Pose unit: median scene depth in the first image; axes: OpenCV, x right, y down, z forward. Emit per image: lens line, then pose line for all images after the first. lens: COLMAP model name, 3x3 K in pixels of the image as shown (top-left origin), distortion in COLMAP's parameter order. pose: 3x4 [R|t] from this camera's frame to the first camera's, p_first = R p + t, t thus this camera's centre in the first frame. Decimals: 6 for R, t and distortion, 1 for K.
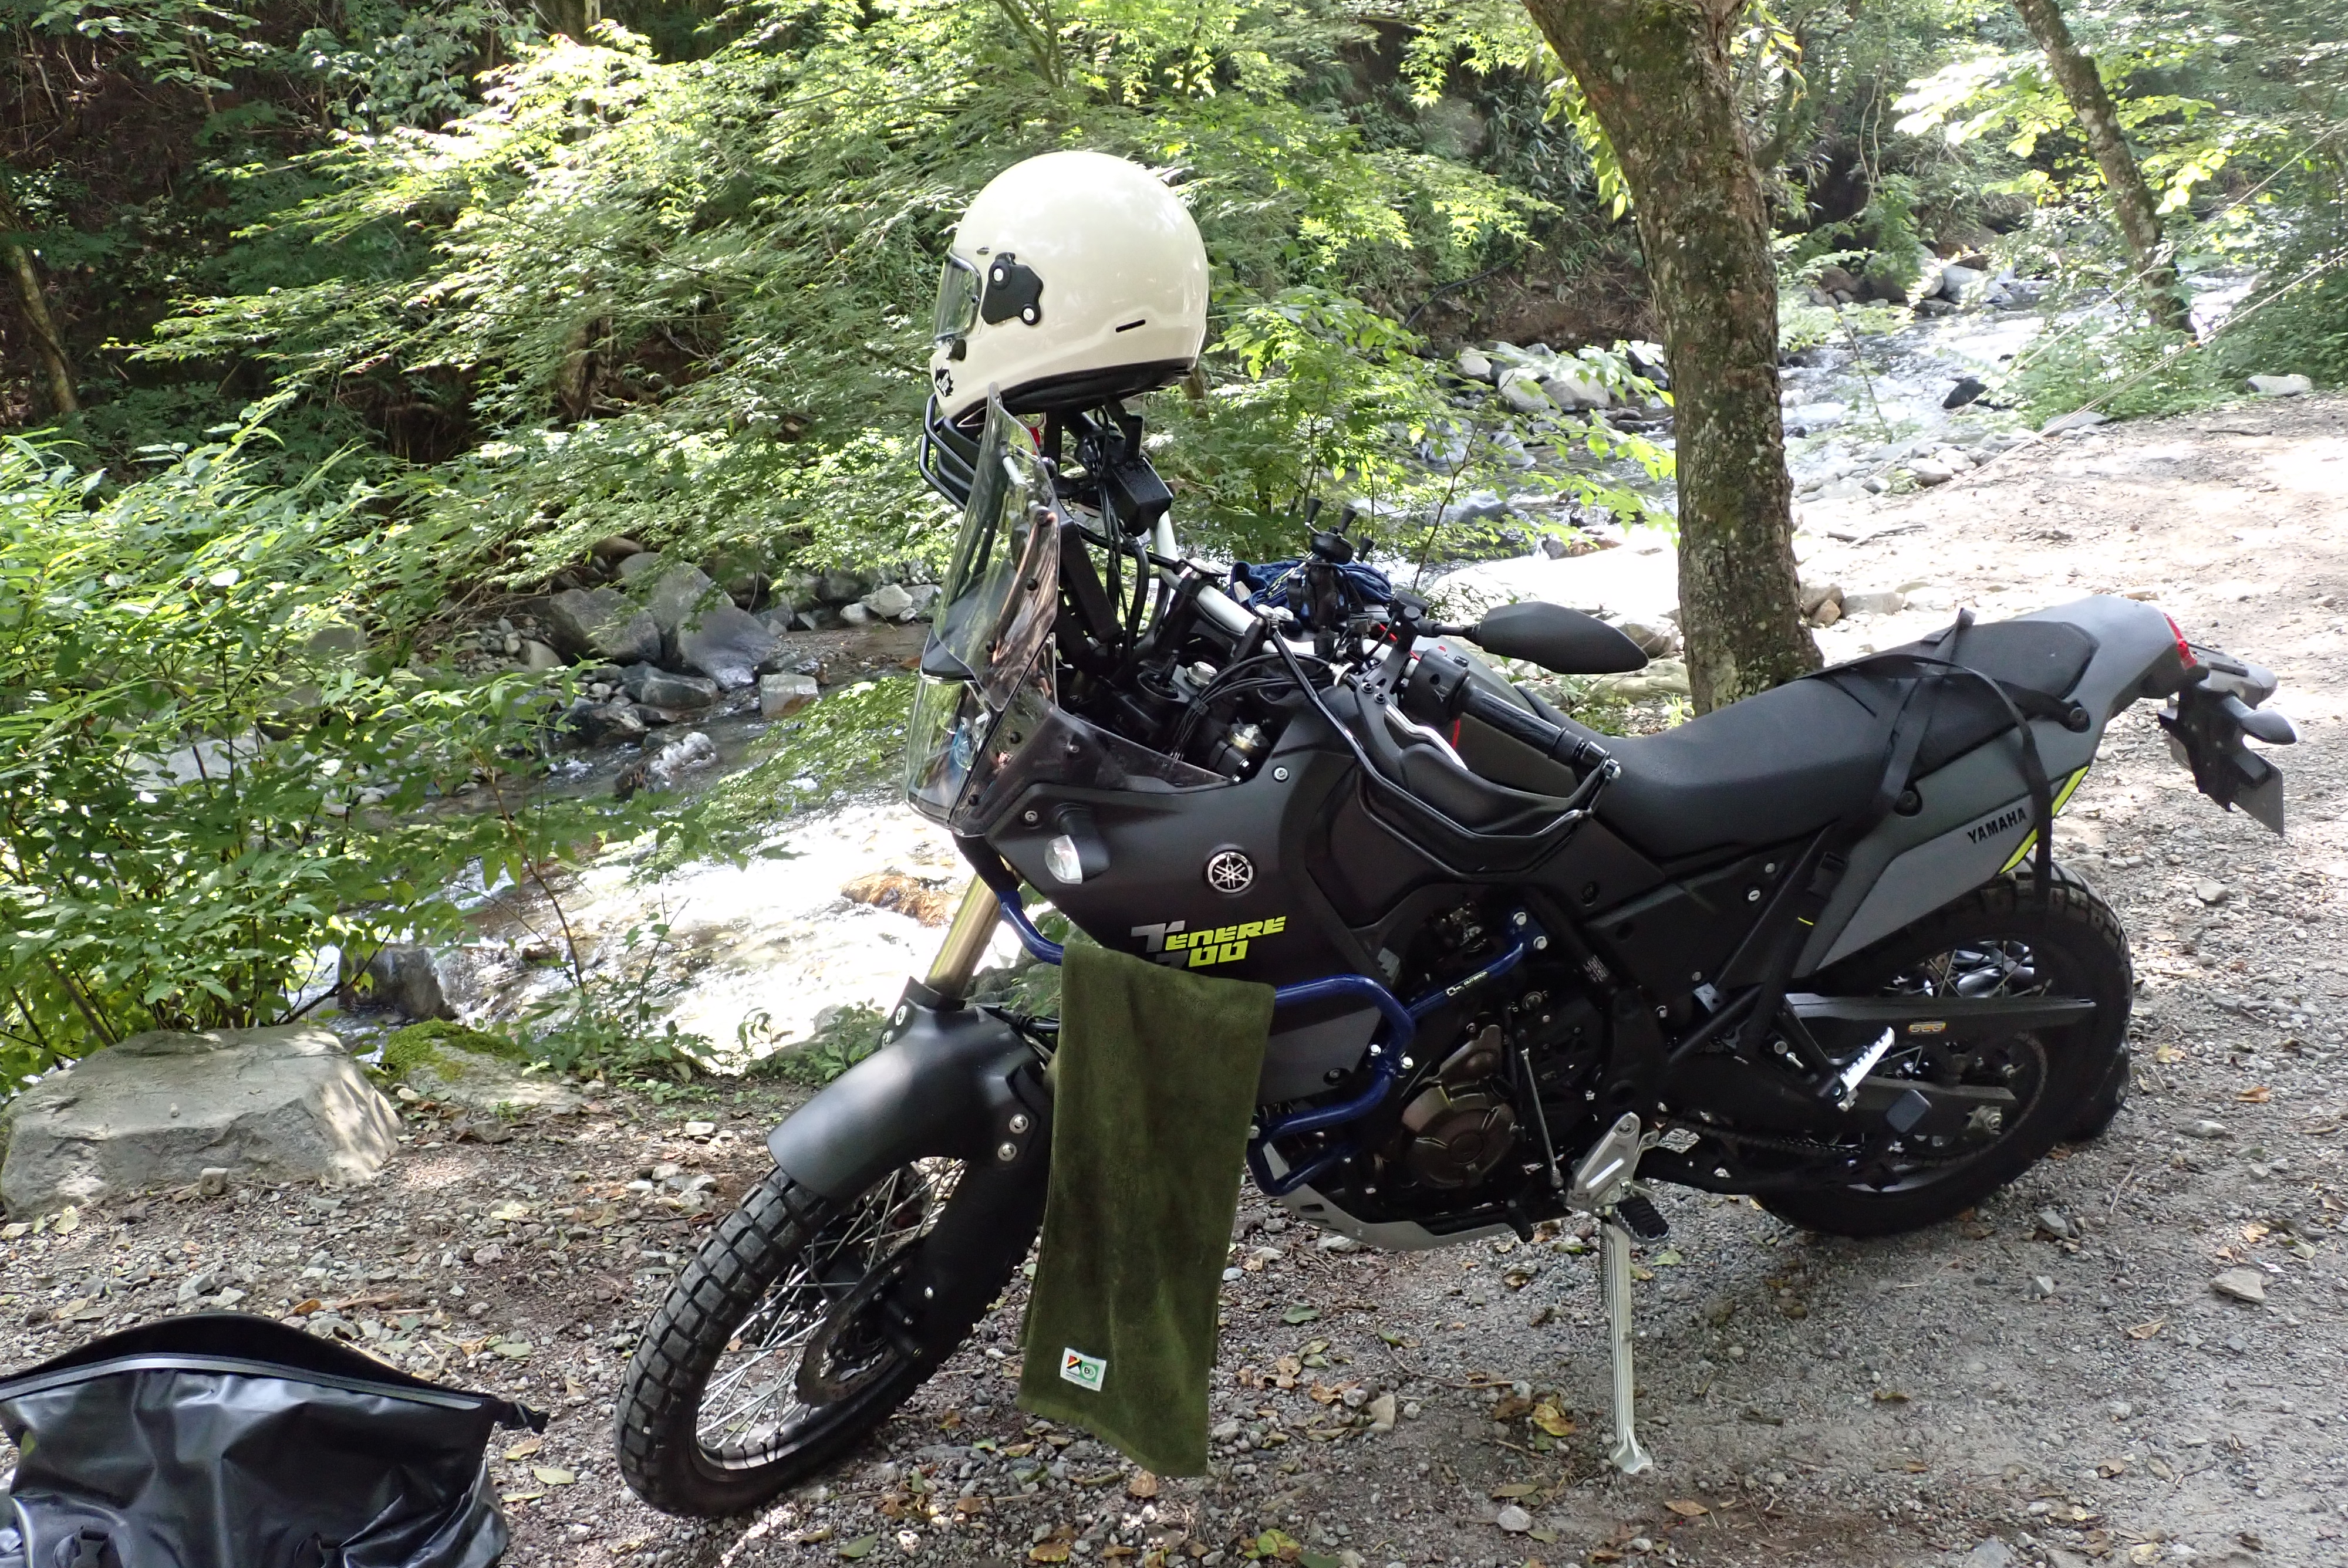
lens RADIAL K [[2106.1, 0, 1168.9], [0, 2106.1, 781.7], [0, 0, 1]] dist [0.011589, -0.007251]
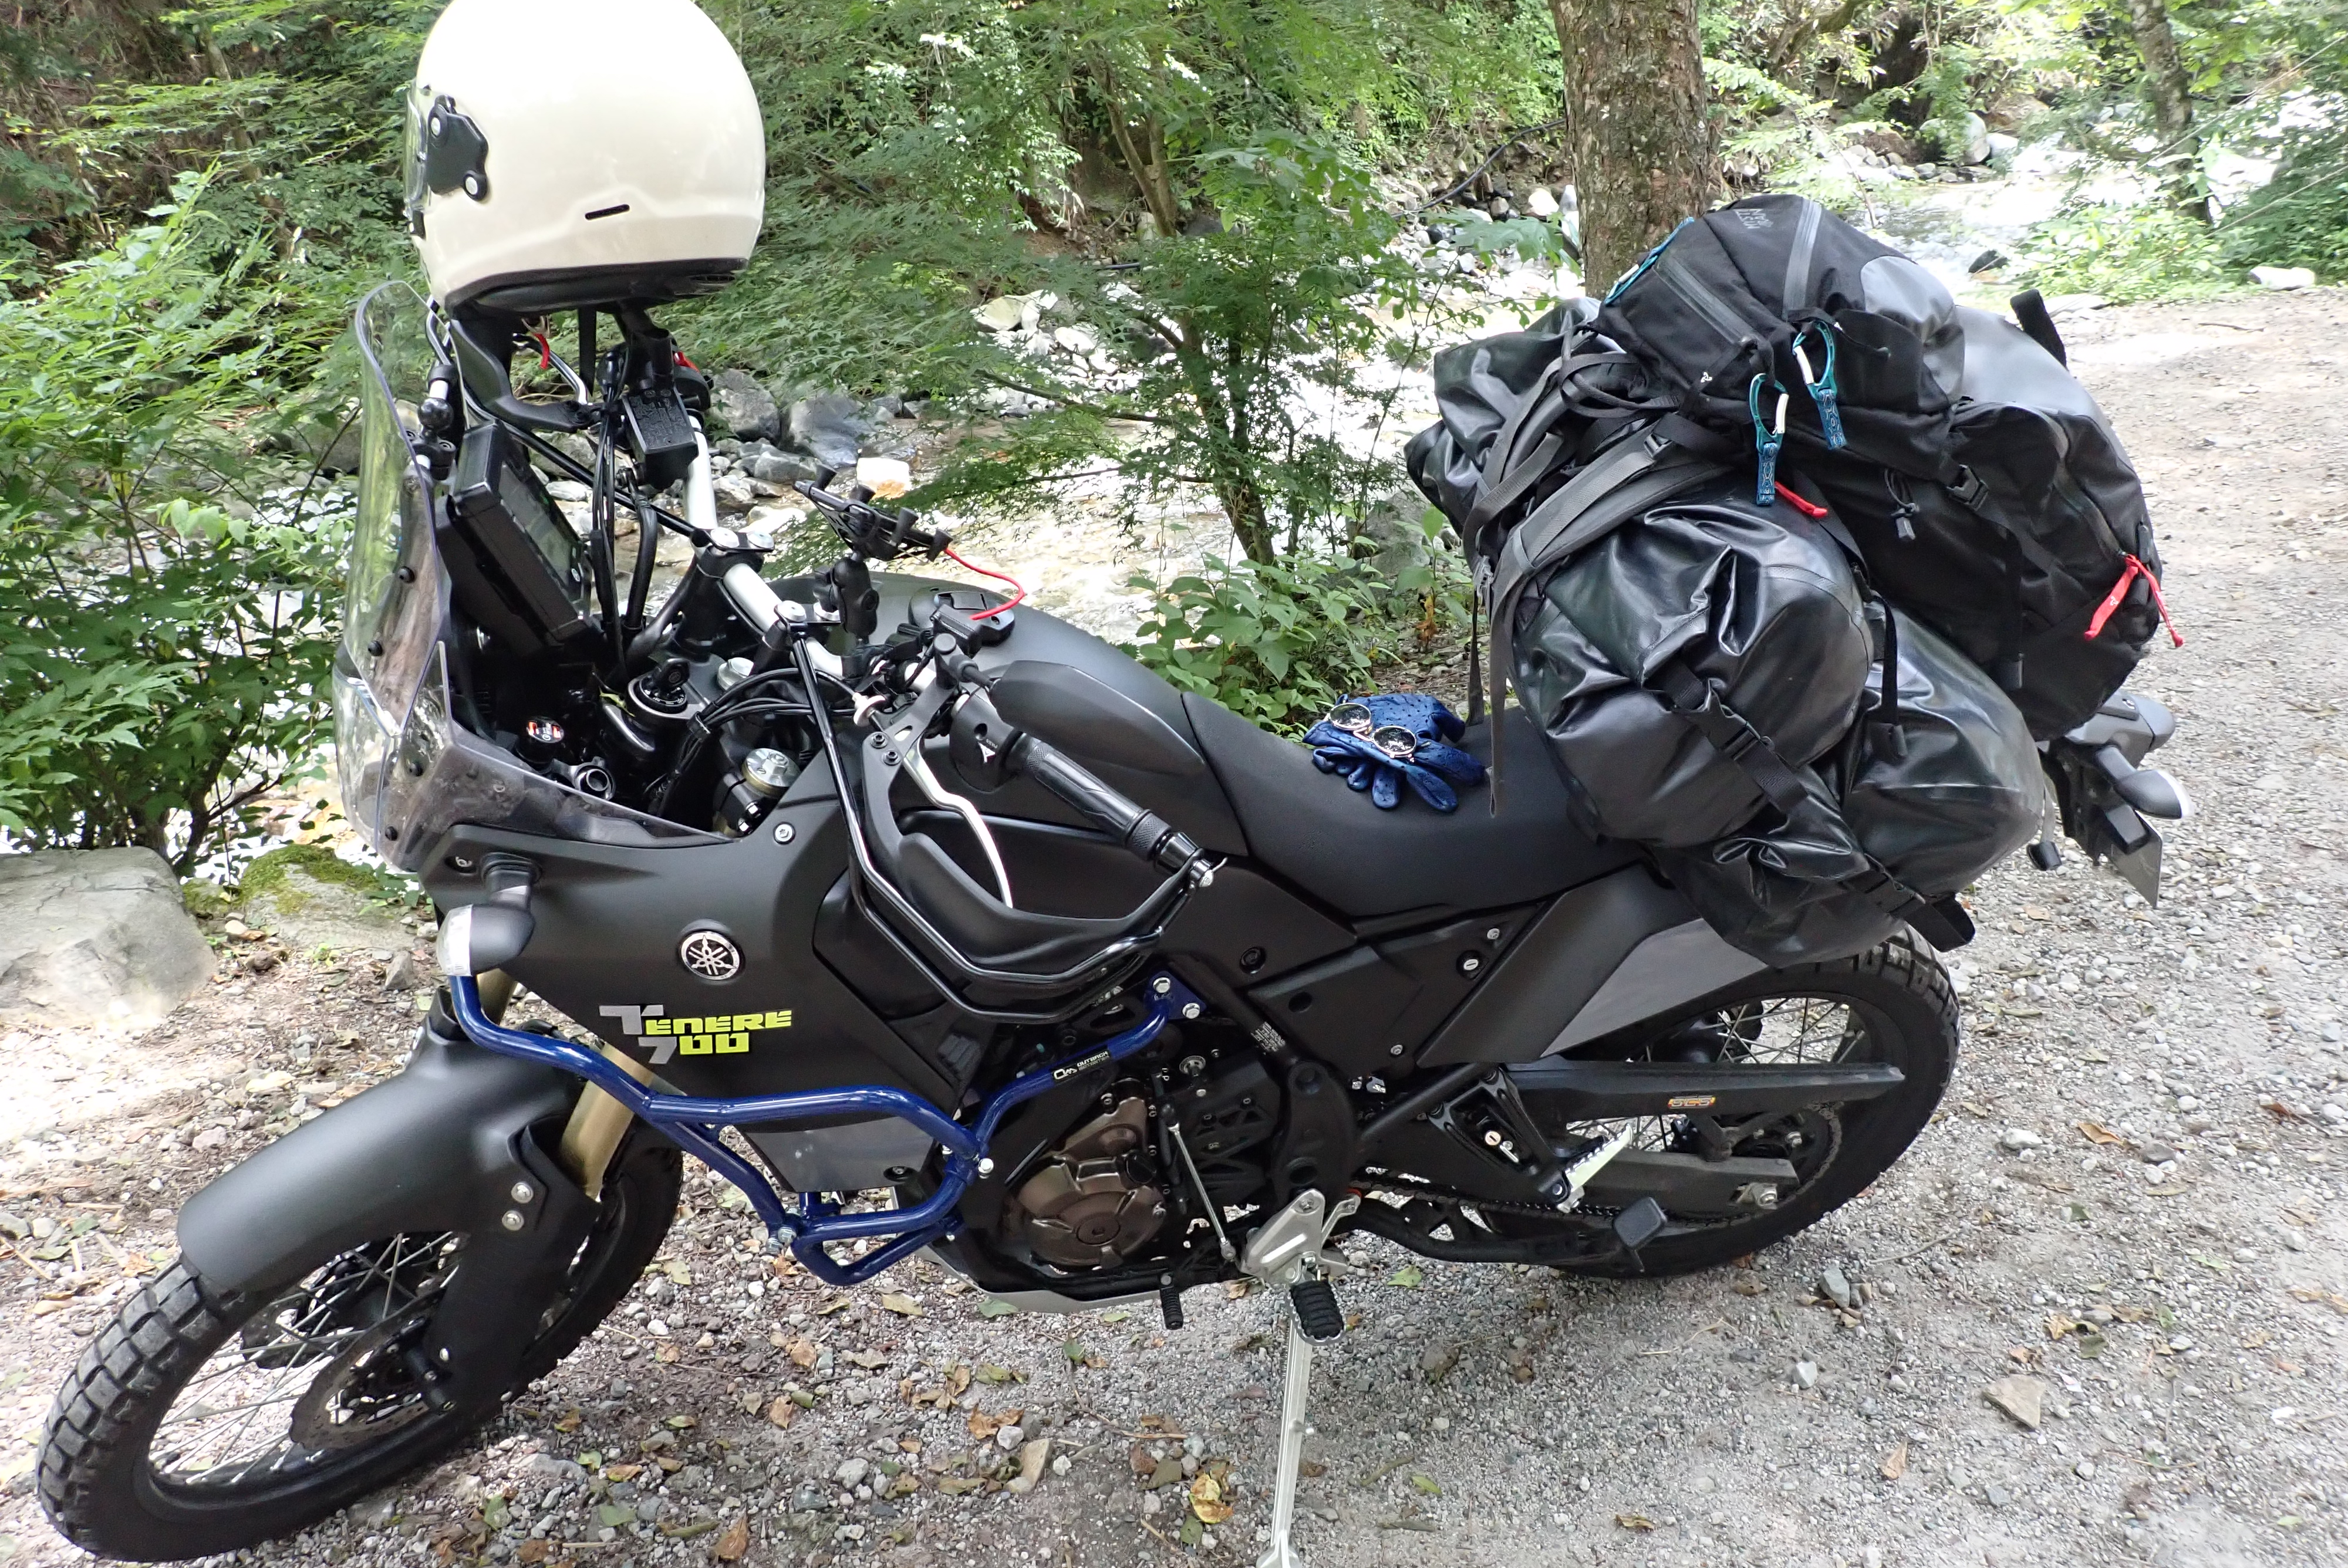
lens RADIAL K [[1724.9, 0, 1180.4], [0, 1724.9, 790.2], [0, 0, 1]] dist [-0.001374, 0.003650]
pose [[0.995614, 0.075403, -0.055382, 0.191746], [-0.066580, 0.986926, 0.146781, -0.100334], [0.065725, -0.142450, 0.987617, 0.332308]]
